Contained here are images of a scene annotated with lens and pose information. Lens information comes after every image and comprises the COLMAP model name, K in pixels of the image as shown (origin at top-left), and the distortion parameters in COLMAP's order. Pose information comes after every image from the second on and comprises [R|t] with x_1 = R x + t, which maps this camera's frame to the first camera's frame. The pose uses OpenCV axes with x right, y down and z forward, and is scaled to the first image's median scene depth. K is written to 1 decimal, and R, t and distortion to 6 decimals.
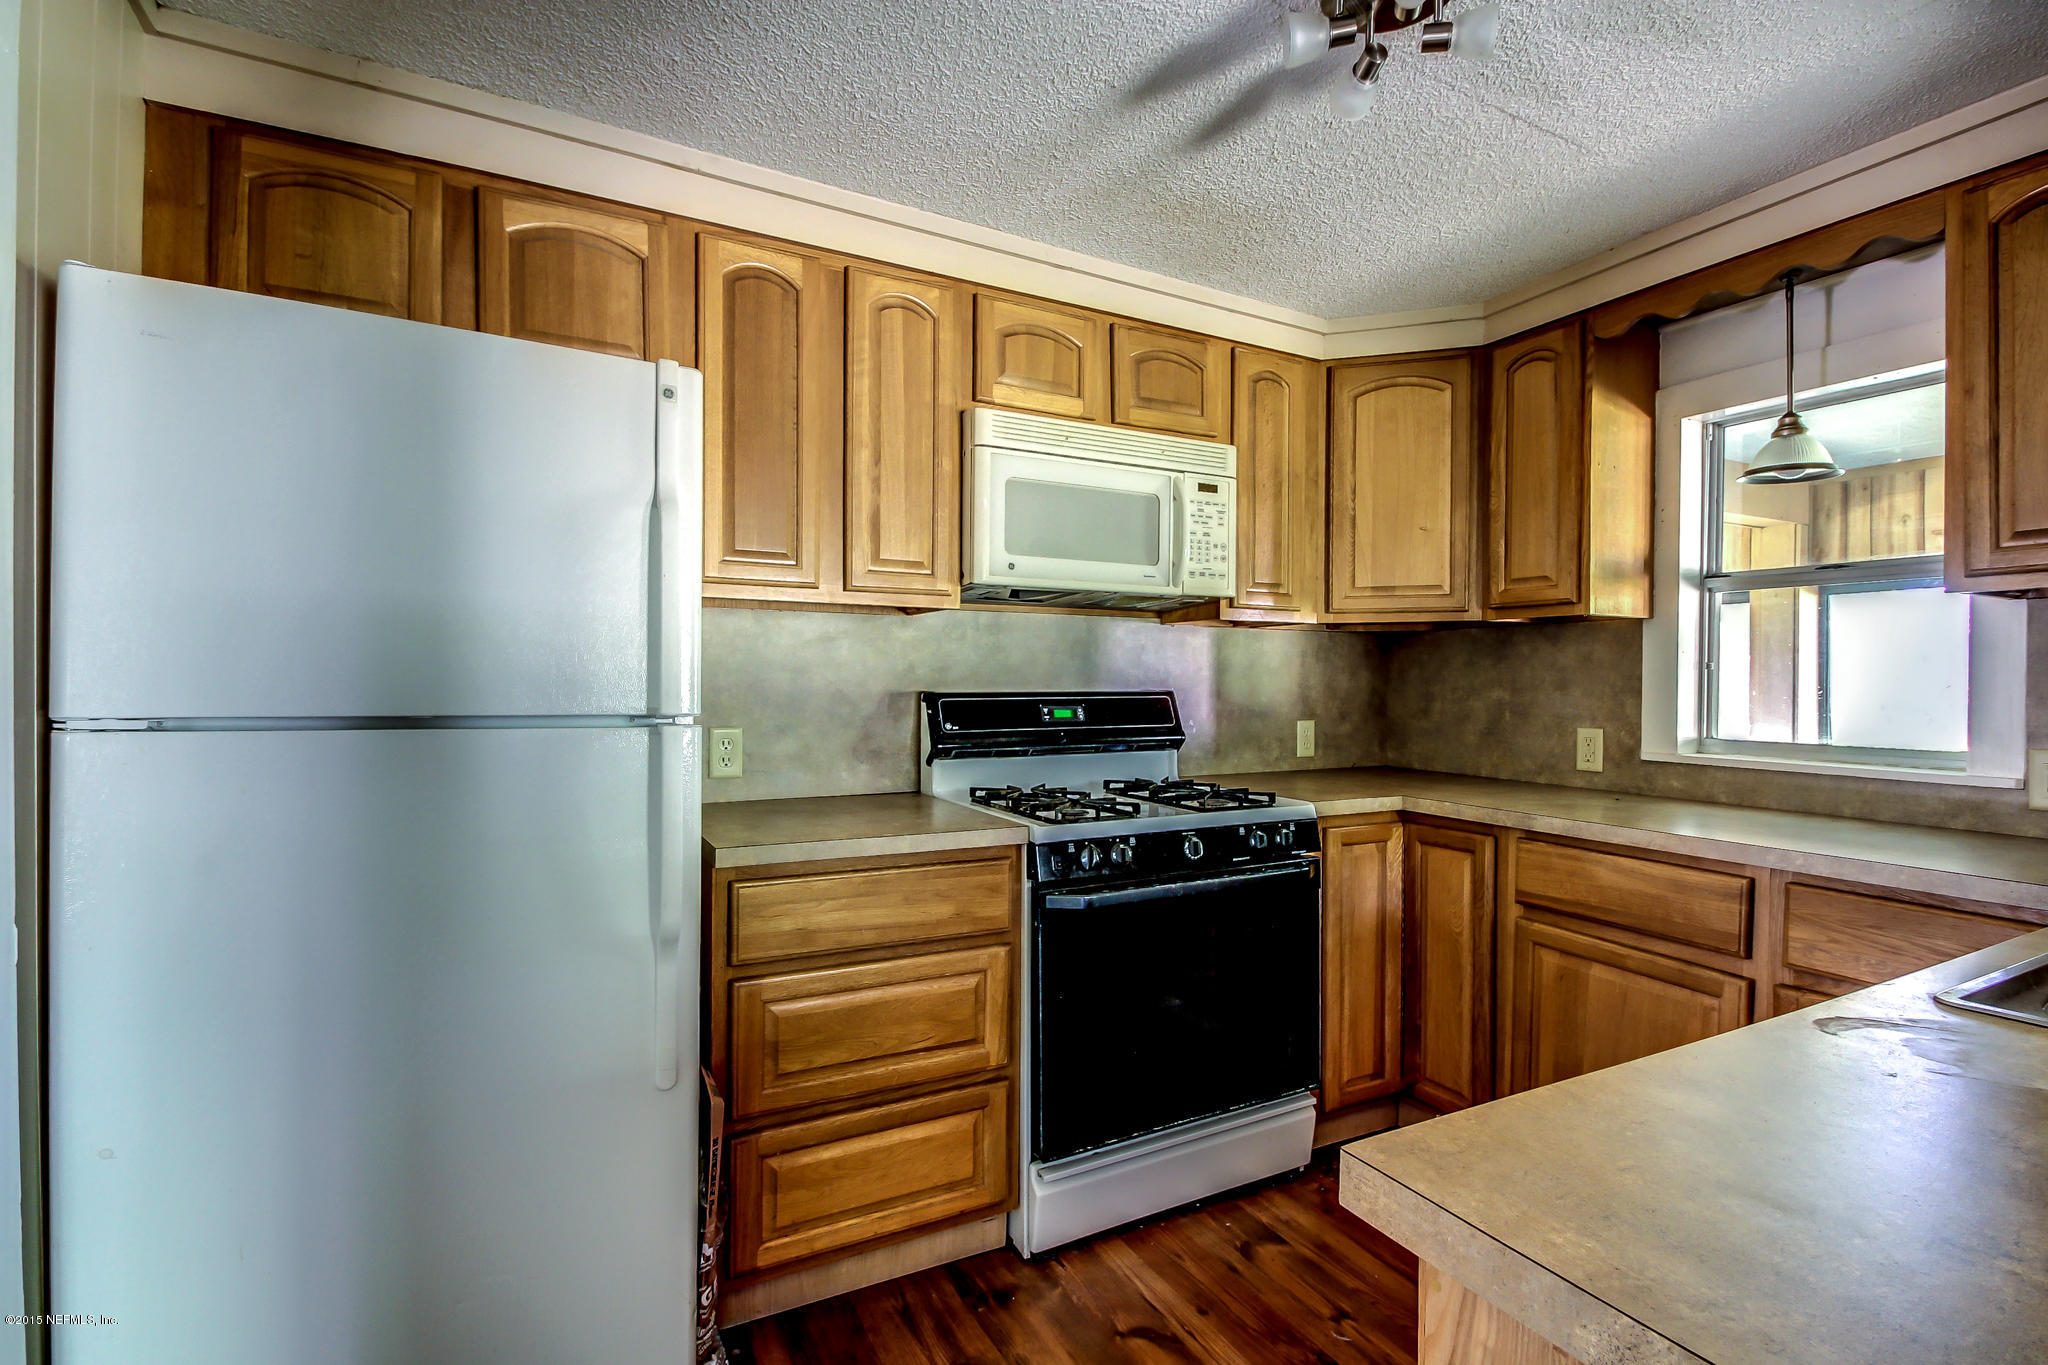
lens RADIAL K [[939.3, 0, 1016.8], [0, 939.3, 689.7], [0, 0, 1]] dist [0.002010, -0.011592]
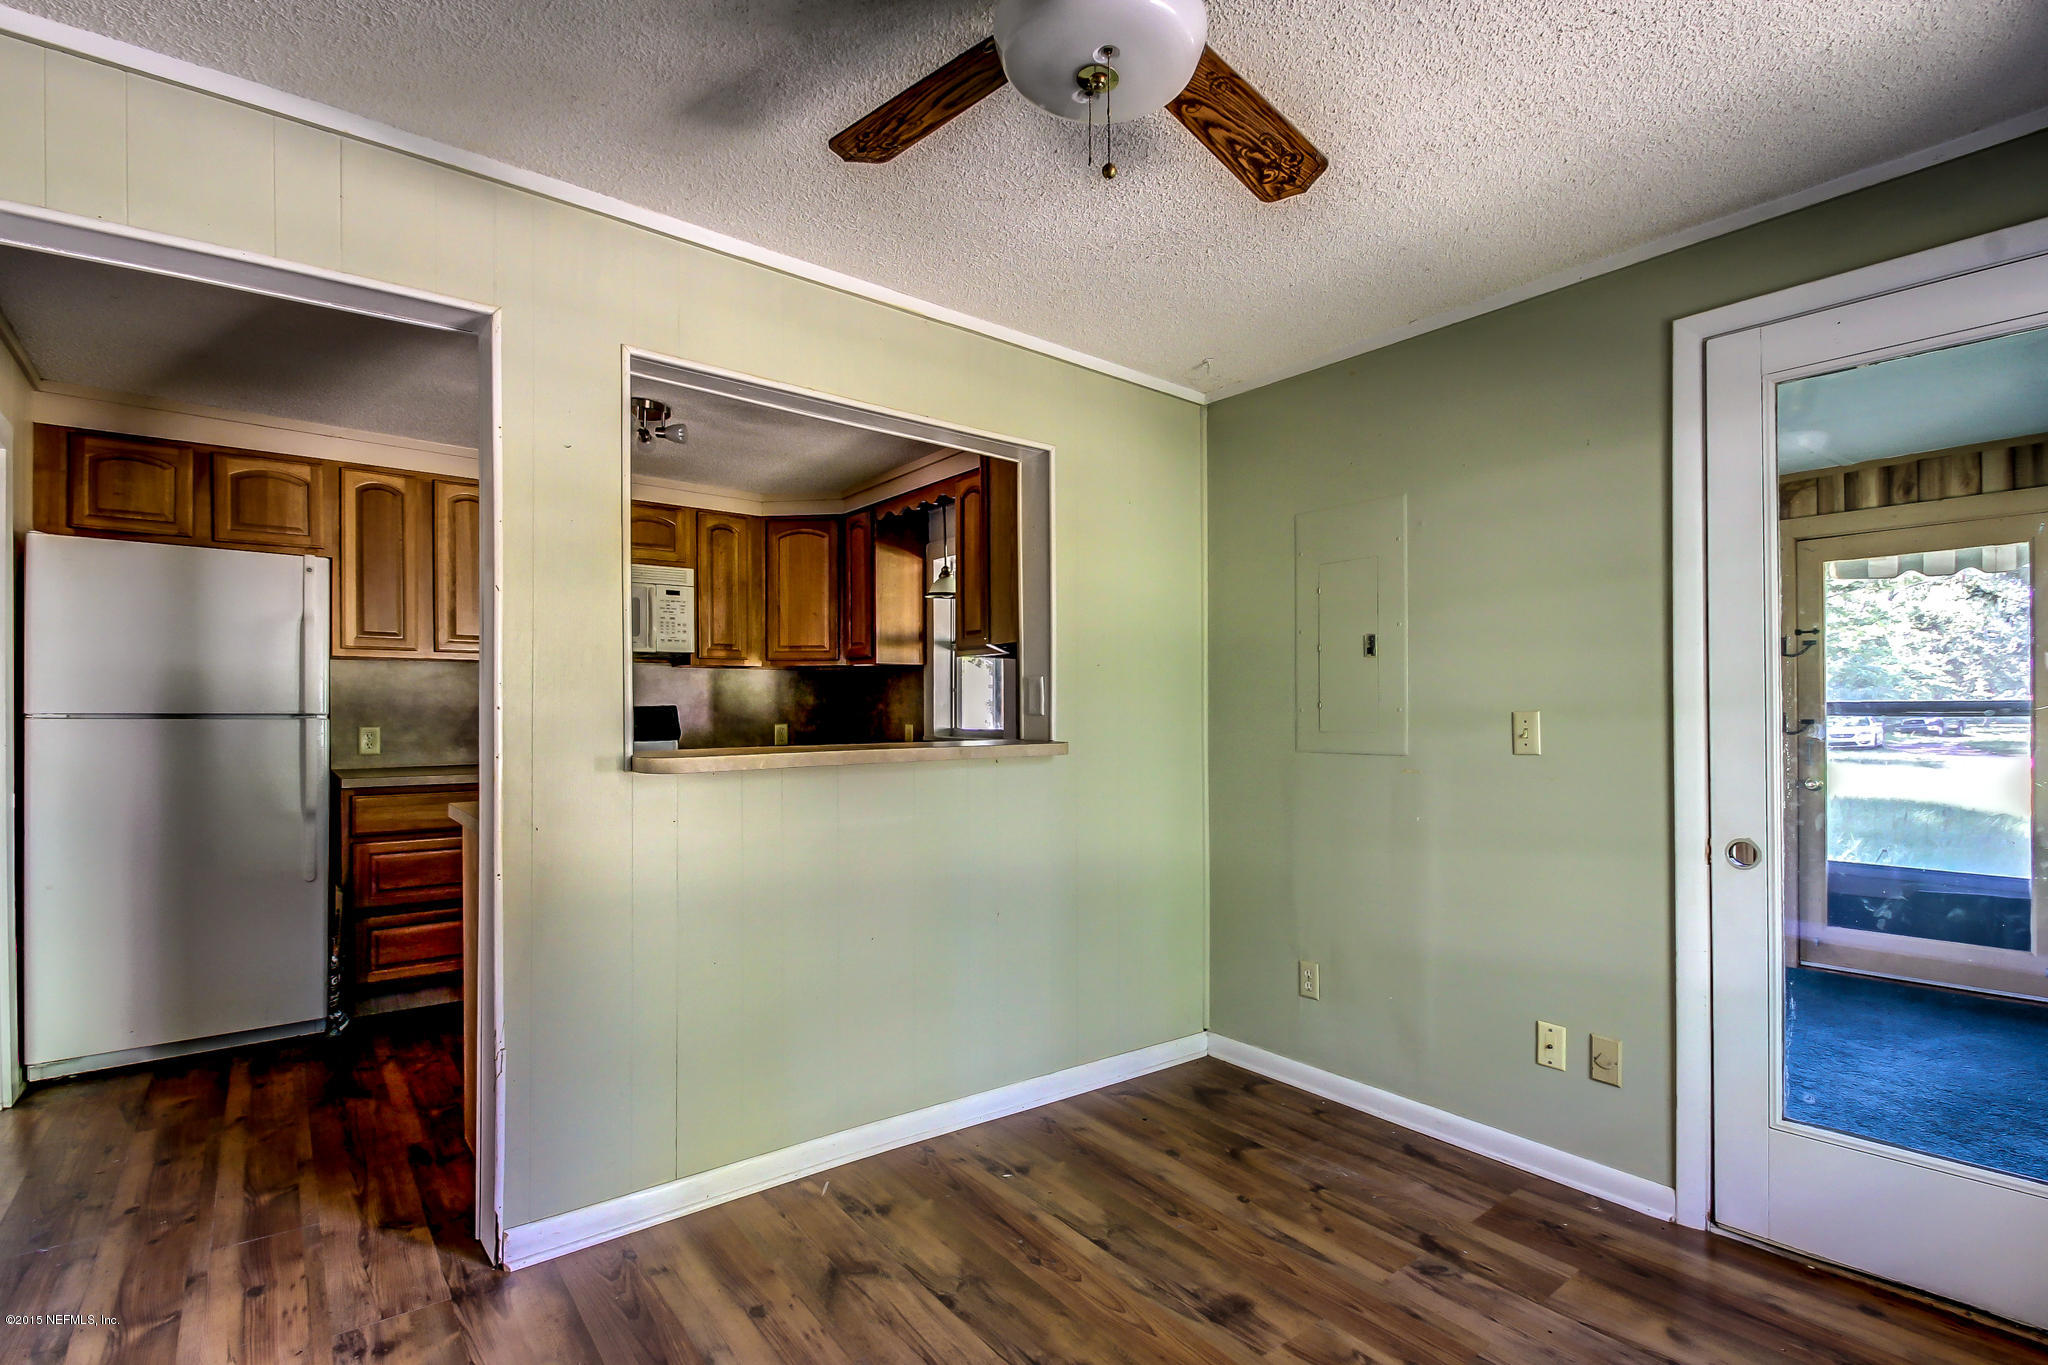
lens RADIAL K [[946.4, 0, 1031.4], [0, 946.4, 709.3], [0, 0, 1]] dist [0.001220, -0.011993]
pose [[0.980088, -0.007577, 0.198419, 0.534588], [0.009064, 0.999937, -0.006590, 0.029179], [-0.198357, 0.008258, 0.980095, -0.950738]]
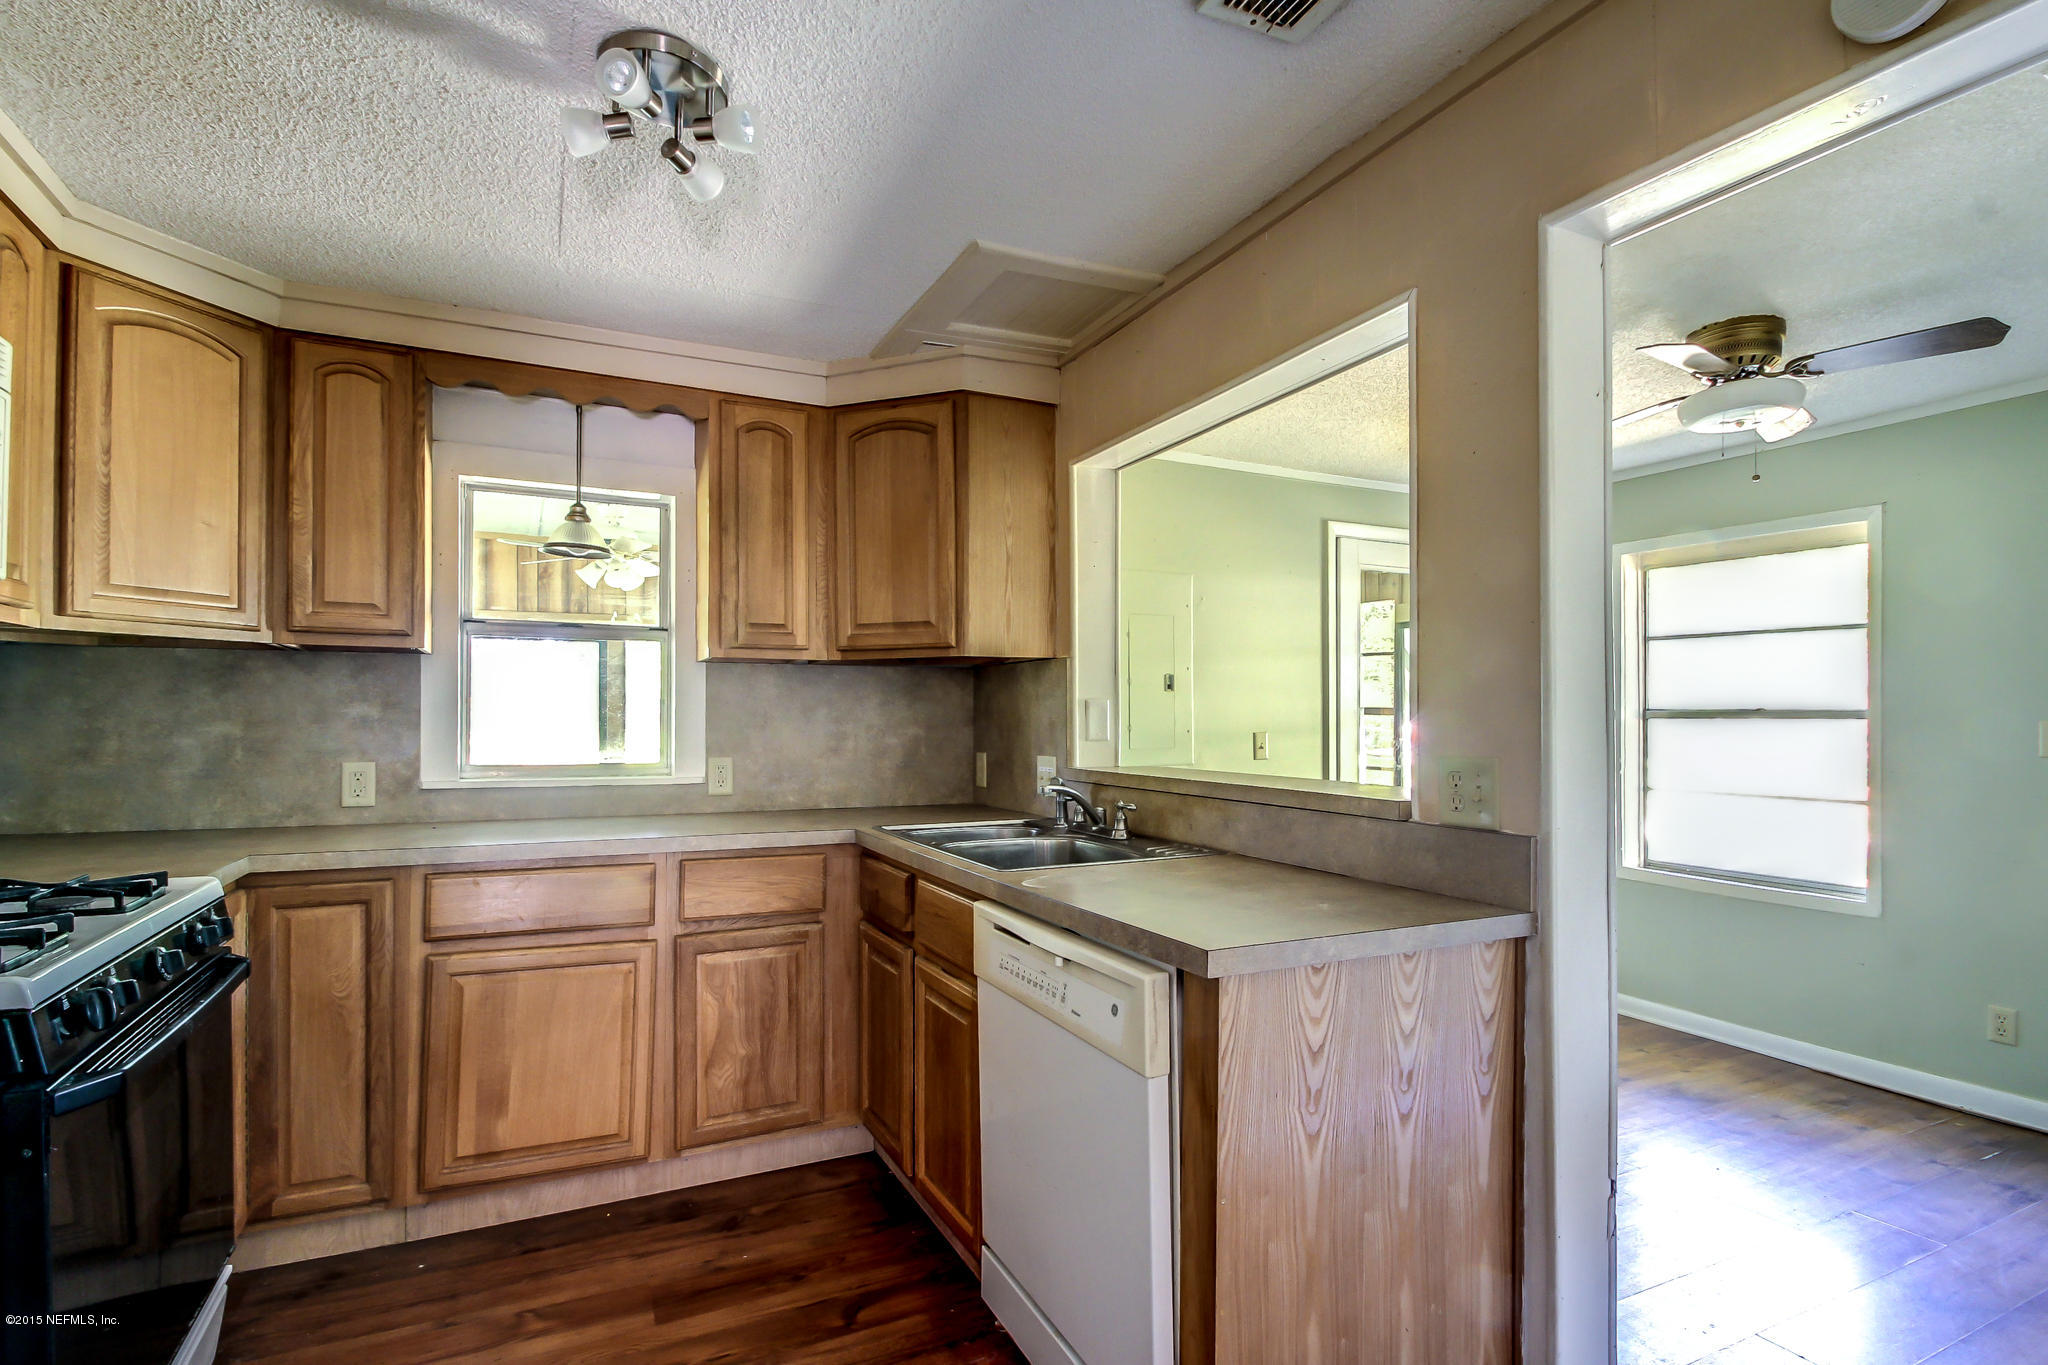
lens RADIAL K [[994.8, 0, 1017.4], [0, 994.8, 712.5], [0, 0, 1]] dist [0.001102, -0.010311]
pose [[0.019902, 0.000833, 0.999802, -0.444179], [0.005254, 0.999986, -0.000938, -0.006298], [-0.999788, 0.005271, 0.019898, 0.327928]]
